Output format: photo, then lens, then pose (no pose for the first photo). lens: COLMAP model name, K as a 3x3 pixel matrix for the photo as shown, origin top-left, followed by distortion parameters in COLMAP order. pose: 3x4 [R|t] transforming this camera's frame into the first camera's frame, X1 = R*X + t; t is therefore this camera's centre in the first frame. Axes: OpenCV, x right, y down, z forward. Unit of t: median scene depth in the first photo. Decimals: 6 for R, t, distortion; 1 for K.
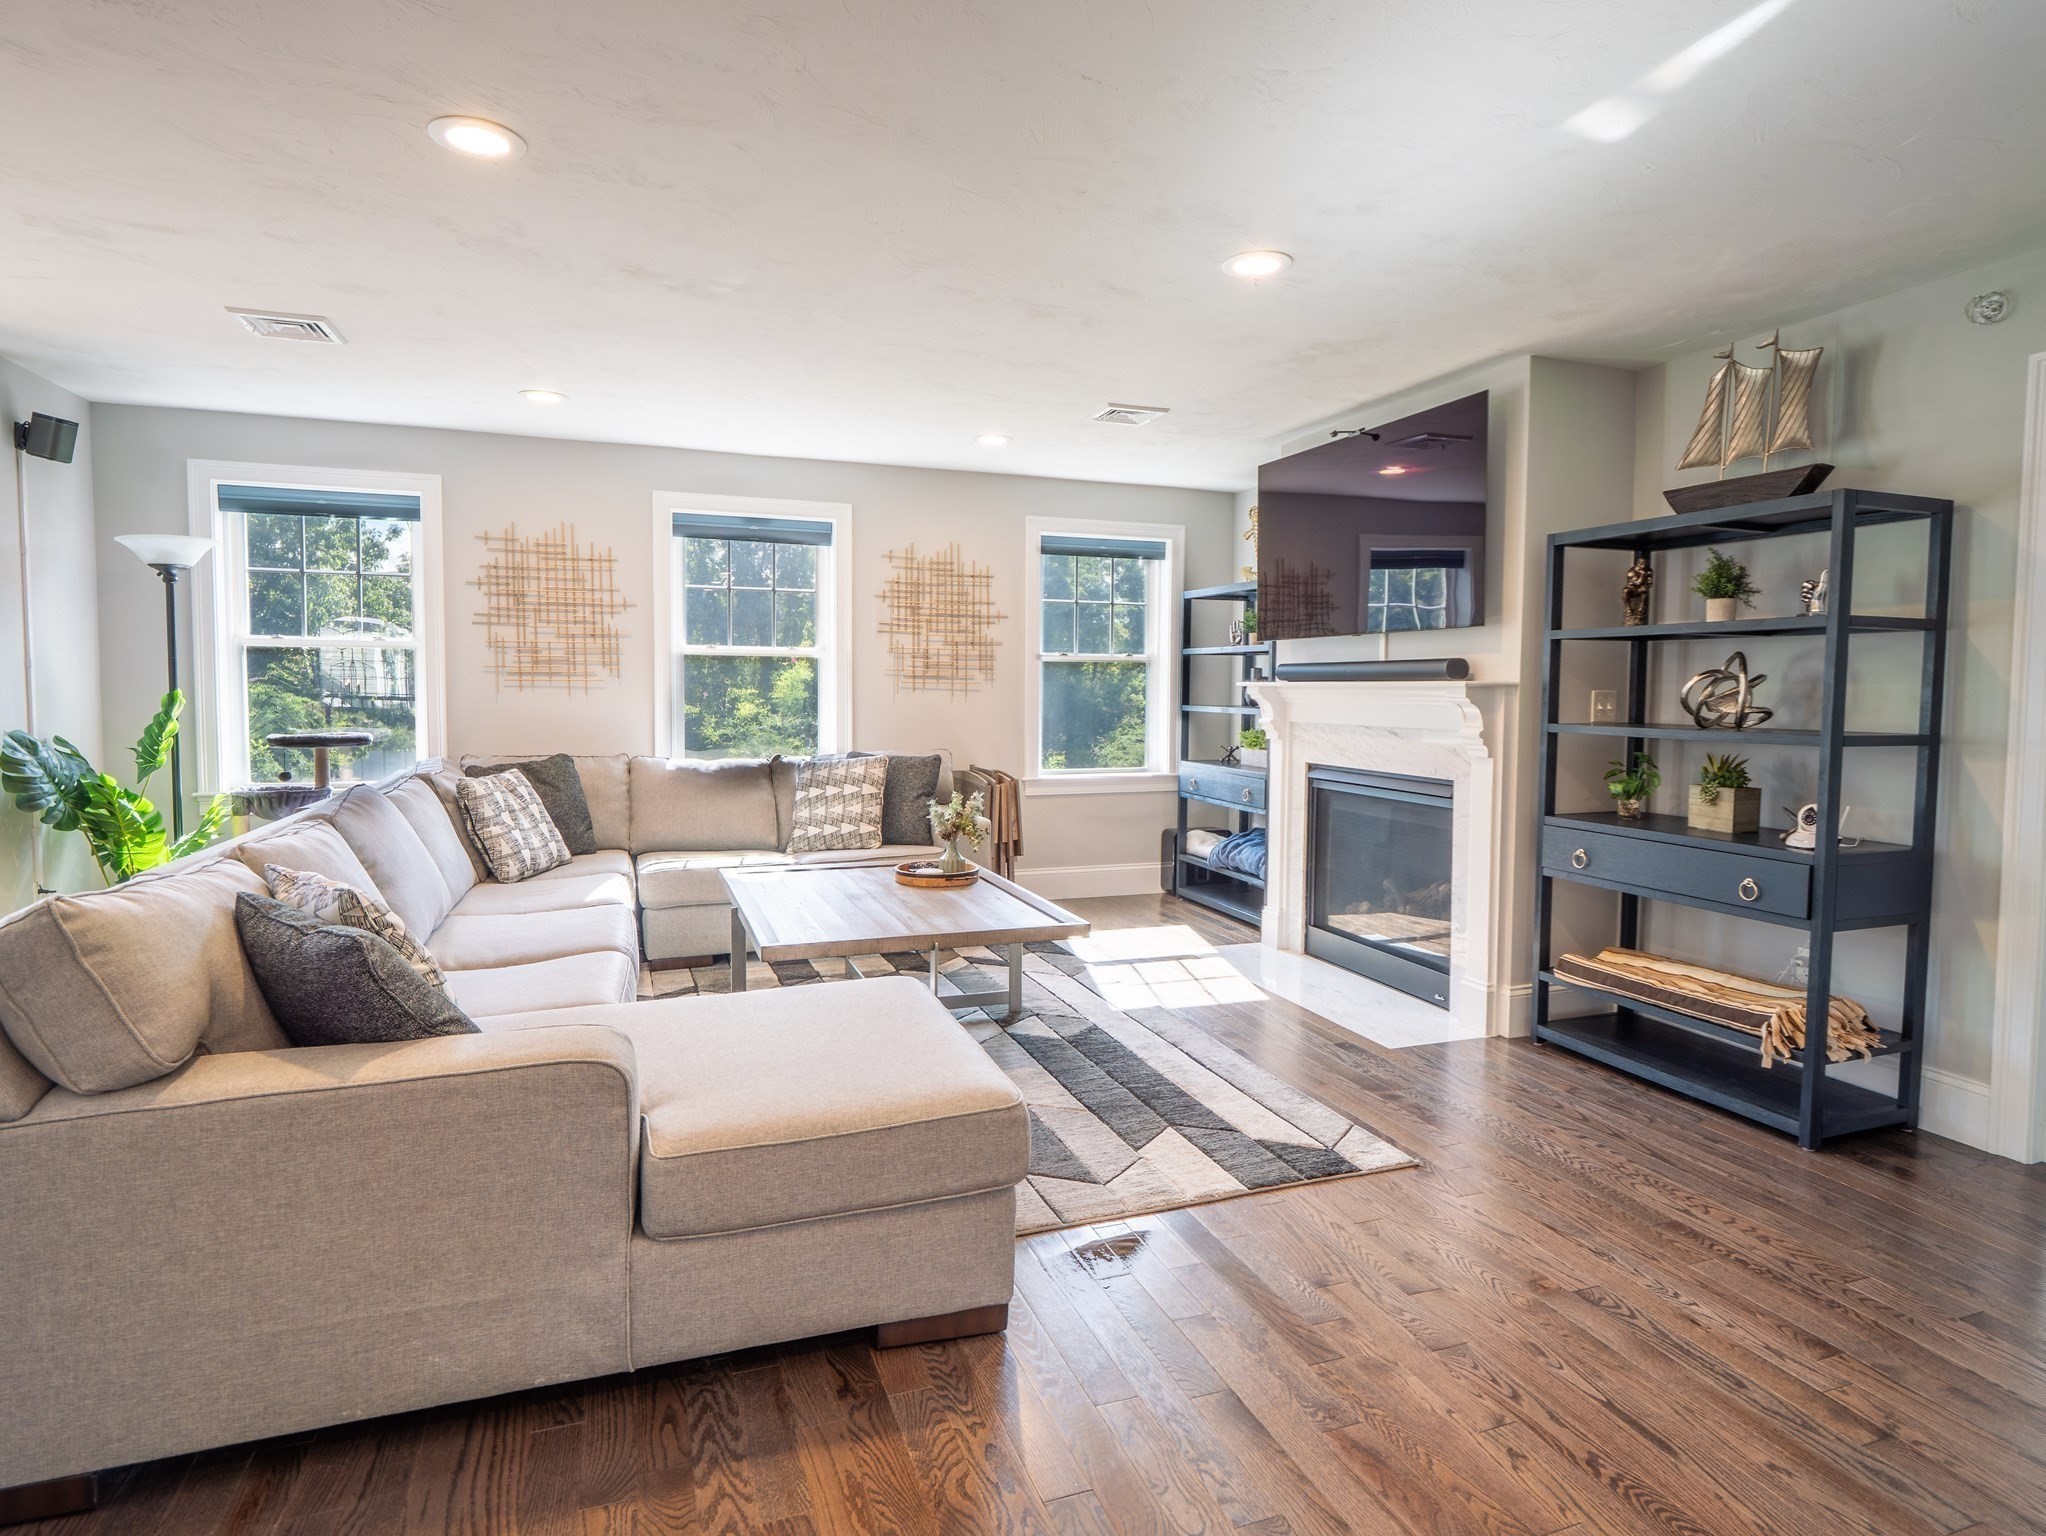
lens RADIAL K [[1082.4, 0, 1039.3], [0, 1082.4, 760.1], [0, 0, 1]] dist [0.006093, -0.000983]
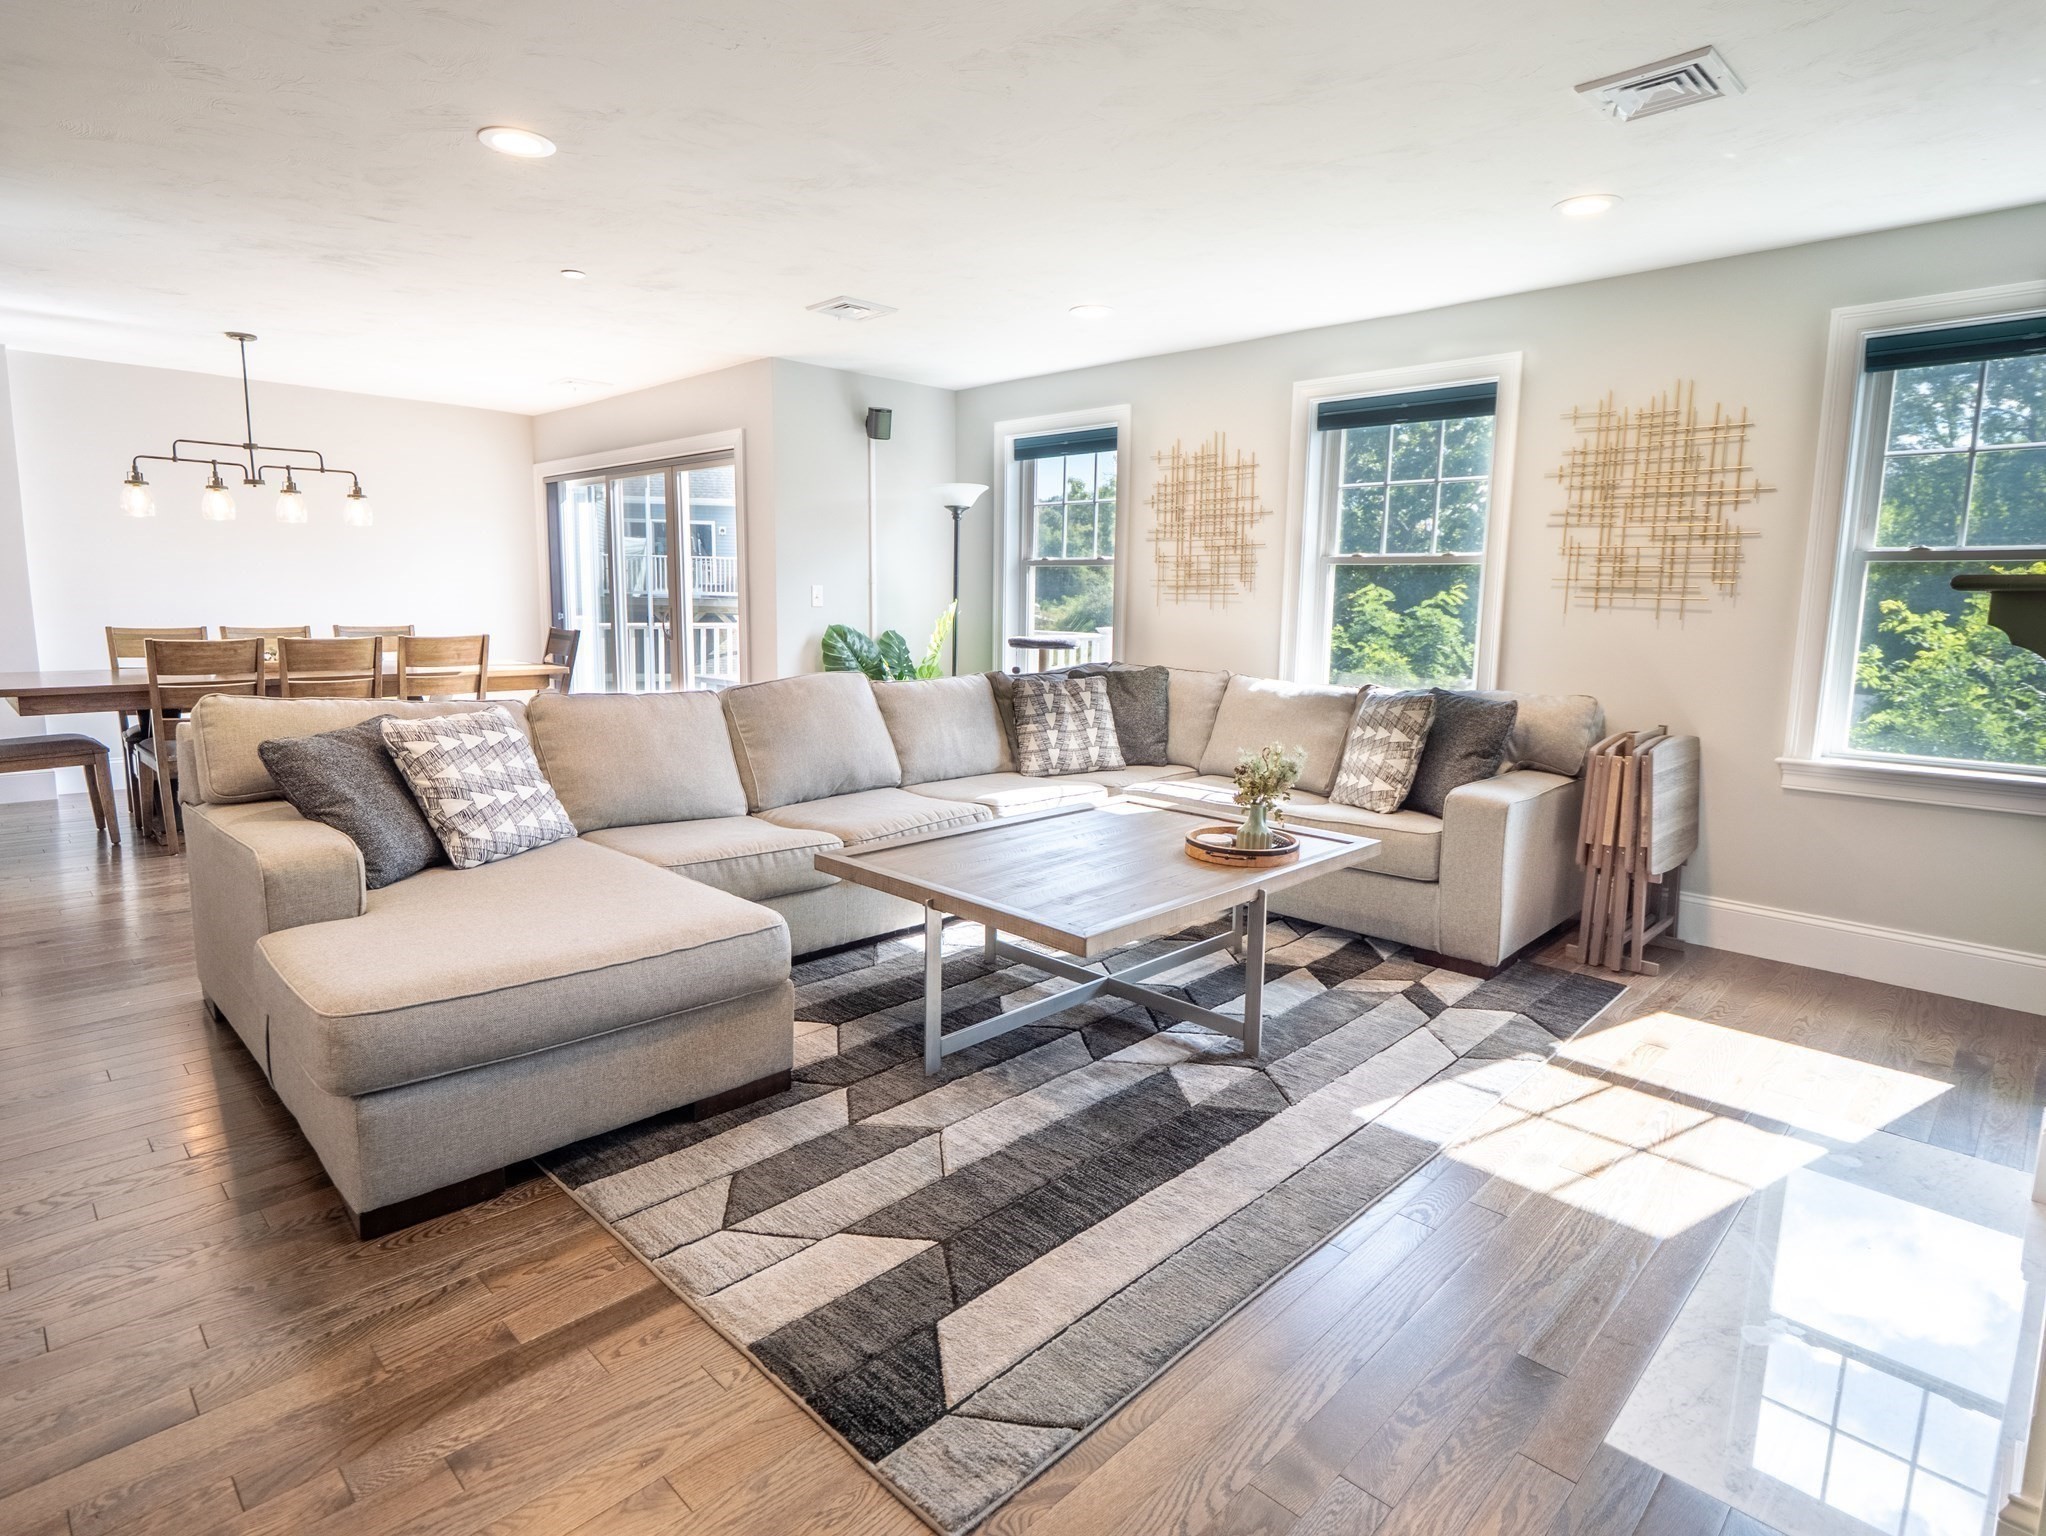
lens RADIAL K [[1082.4, 0, 1035.4], [0, 1082.4, 759.3], [0, 0, 1]] dist [0.006093, -0.000983]
pose [[0.433464, 0.143998, -0.889592, 0.395667], [-0.063555, 0.989578, 0.129215, -0.038647], [0.898927, 0.000528, 0.438098, 0.399980]]
